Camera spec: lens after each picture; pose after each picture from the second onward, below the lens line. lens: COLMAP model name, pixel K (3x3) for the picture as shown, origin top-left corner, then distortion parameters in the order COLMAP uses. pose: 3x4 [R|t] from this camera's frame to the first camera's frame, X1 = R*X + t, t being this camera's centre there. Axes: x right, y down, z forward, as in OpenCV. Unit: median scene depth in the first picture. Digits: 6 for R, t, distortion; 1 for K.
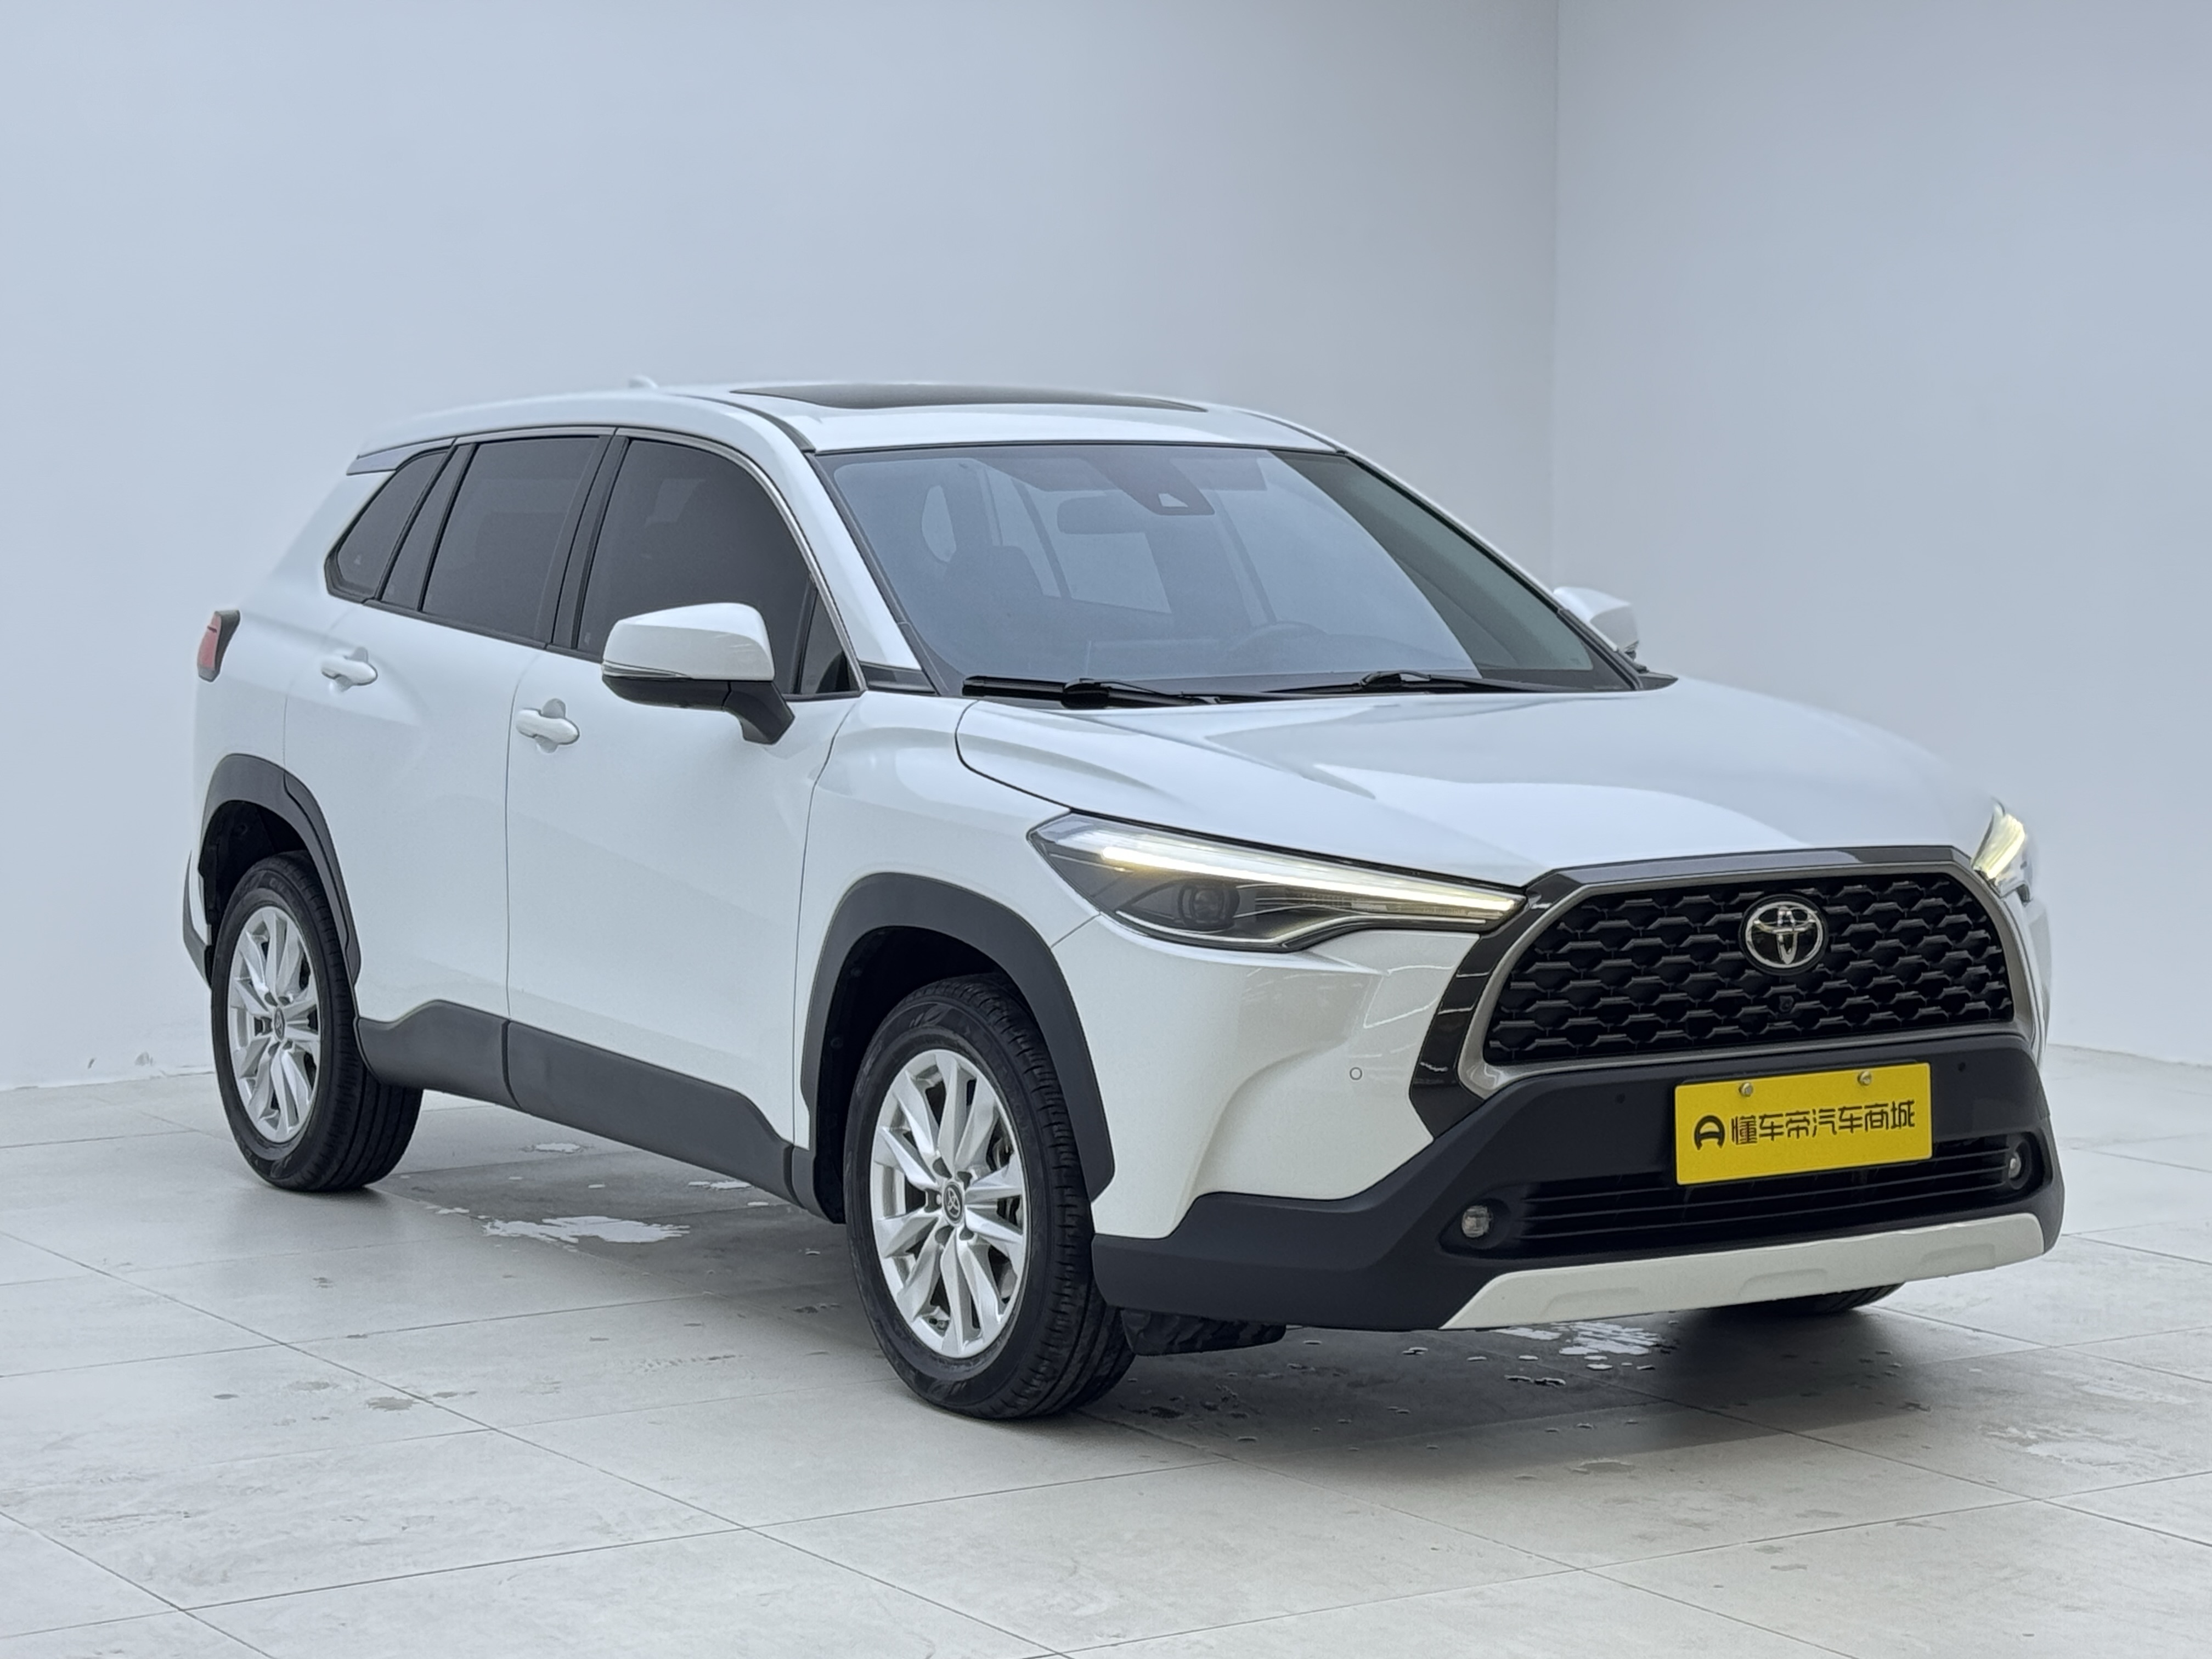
lens RADIAL K [[4800.9, 0, 1106.0], [0, 4800.9, 829.5], [0, 0, 1]] dist [0.353866, -0.027537]
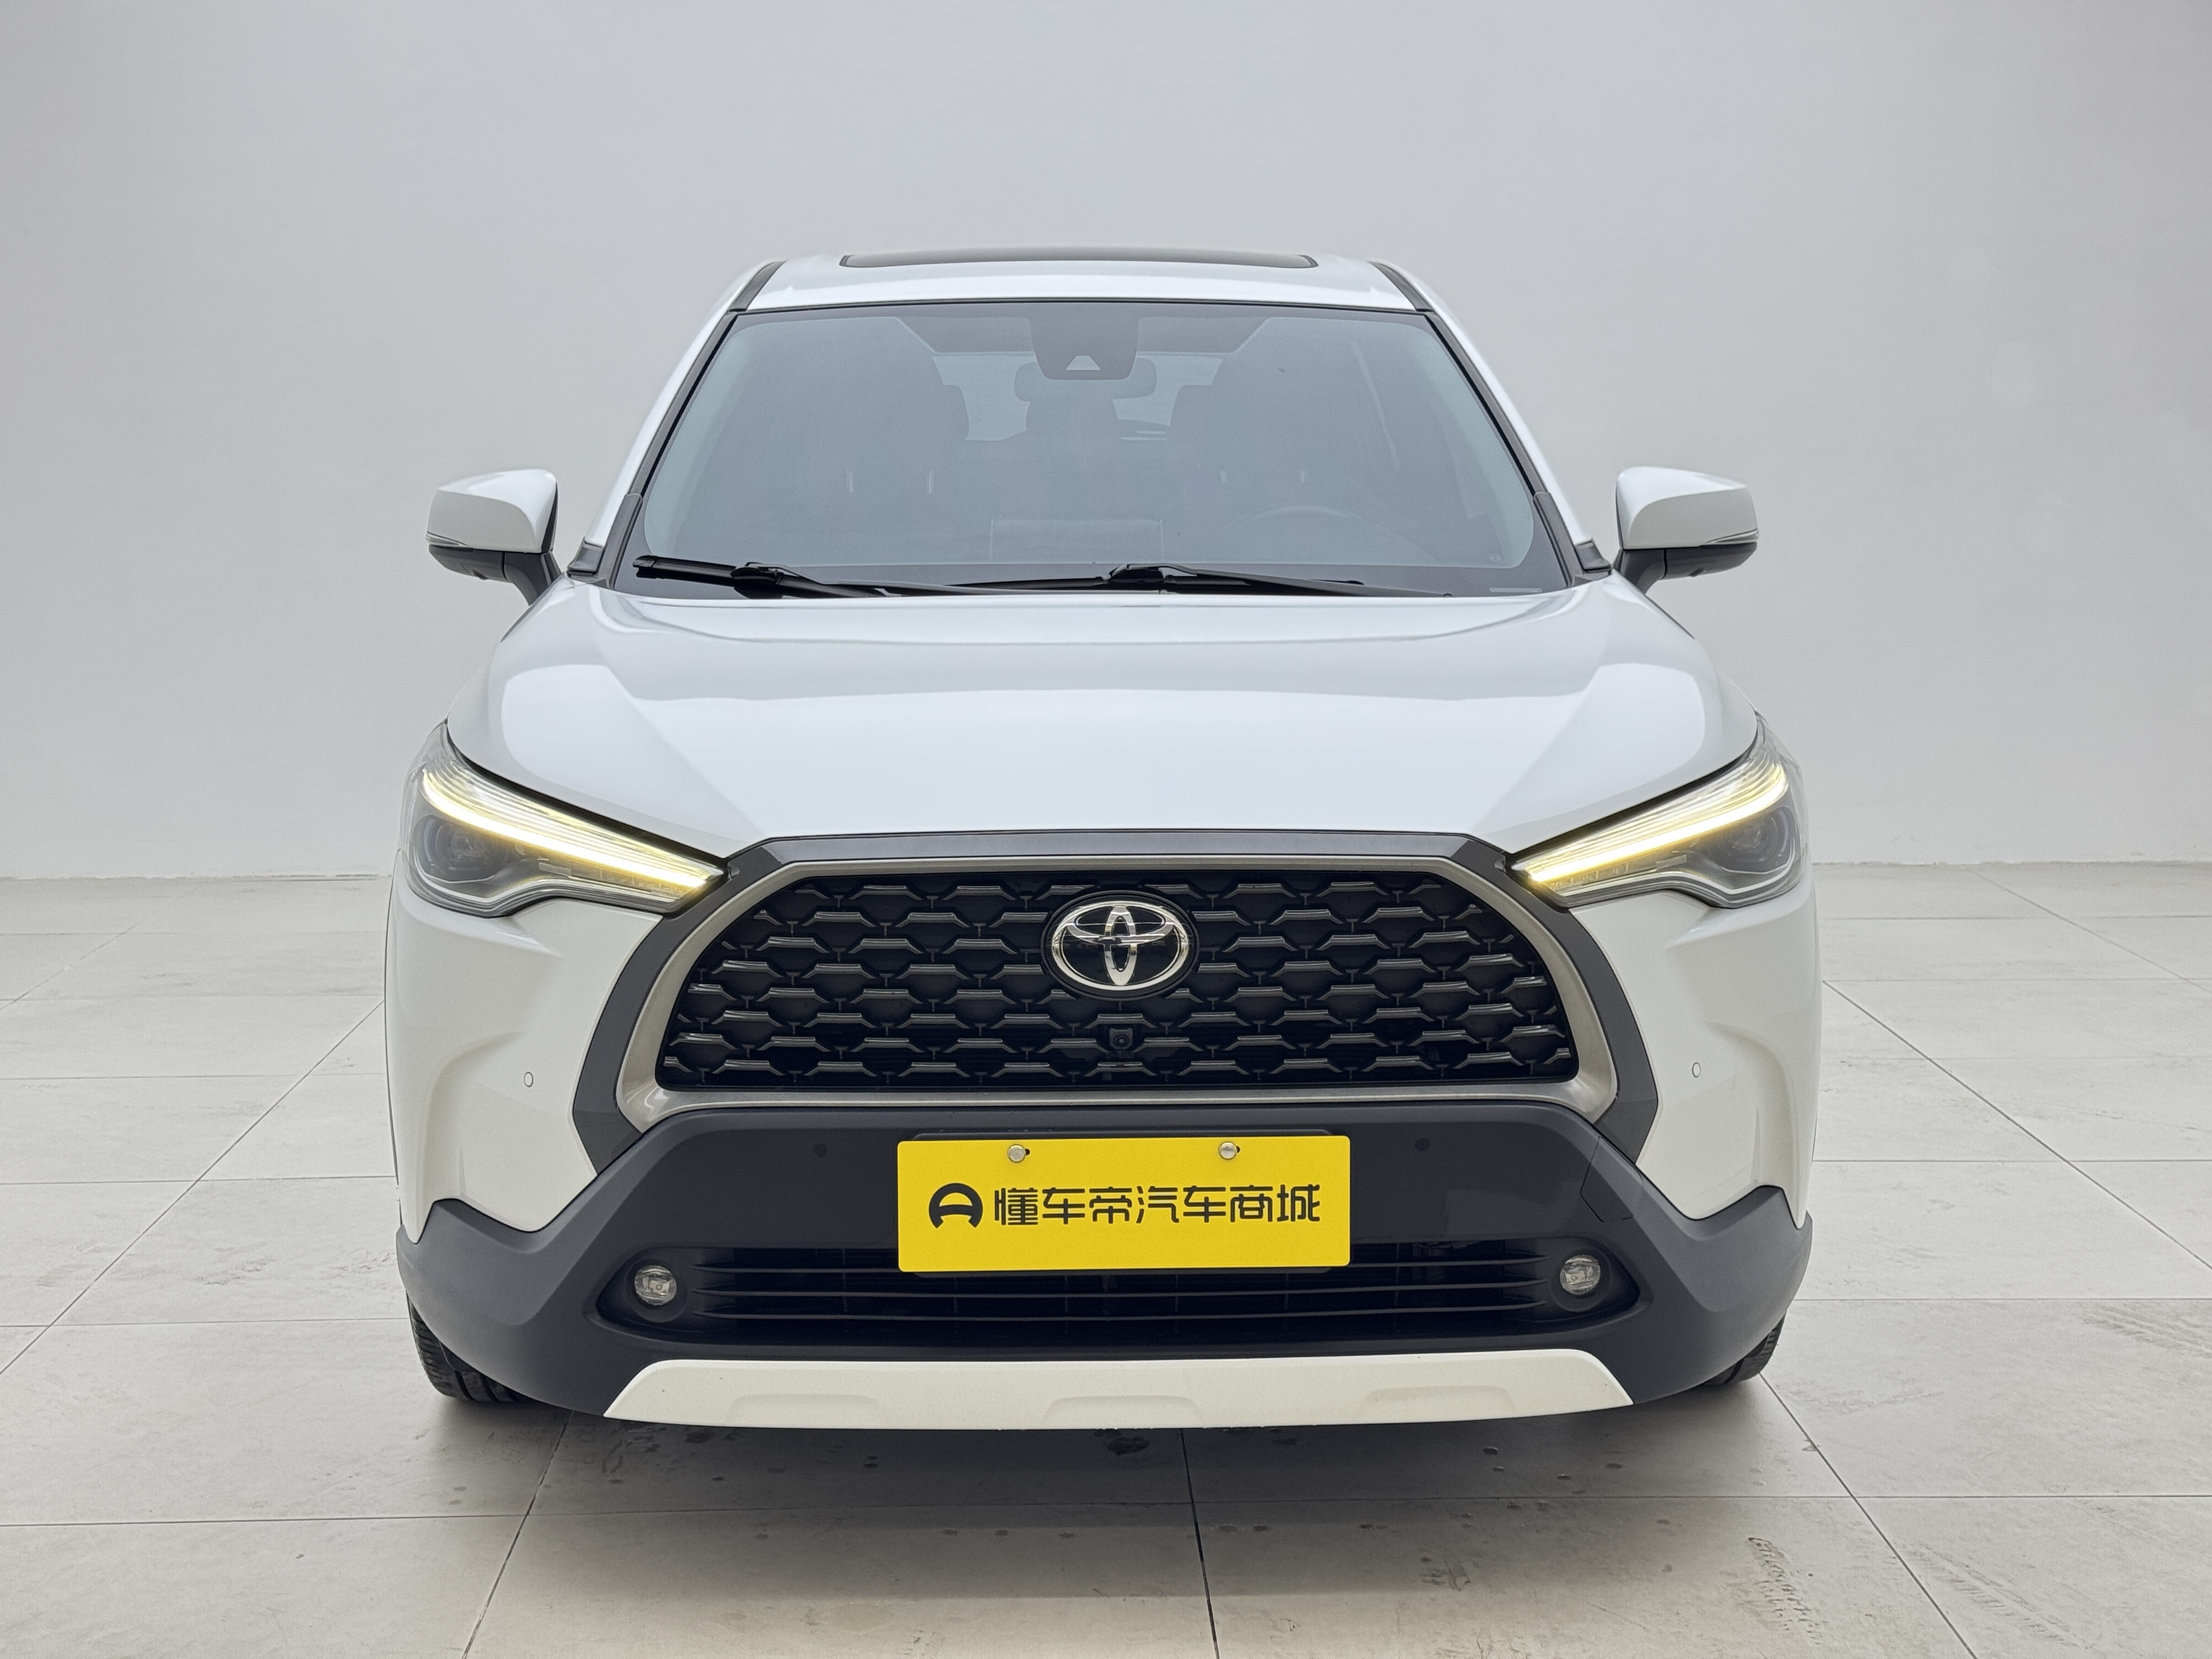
lens RADIAL K [[3100.3, 0, 1106.0], [0, 3100.3, 829.5], [0, 0, 1]] dist [0.153952, 0.012365]
pose [[0.847243, 0.074656, -0.525934, 0.386069], [-0.039129, 0.996156, 0.078370, -0.032726], [0.529763, -0.045819, 0.846907, 0.603558]]
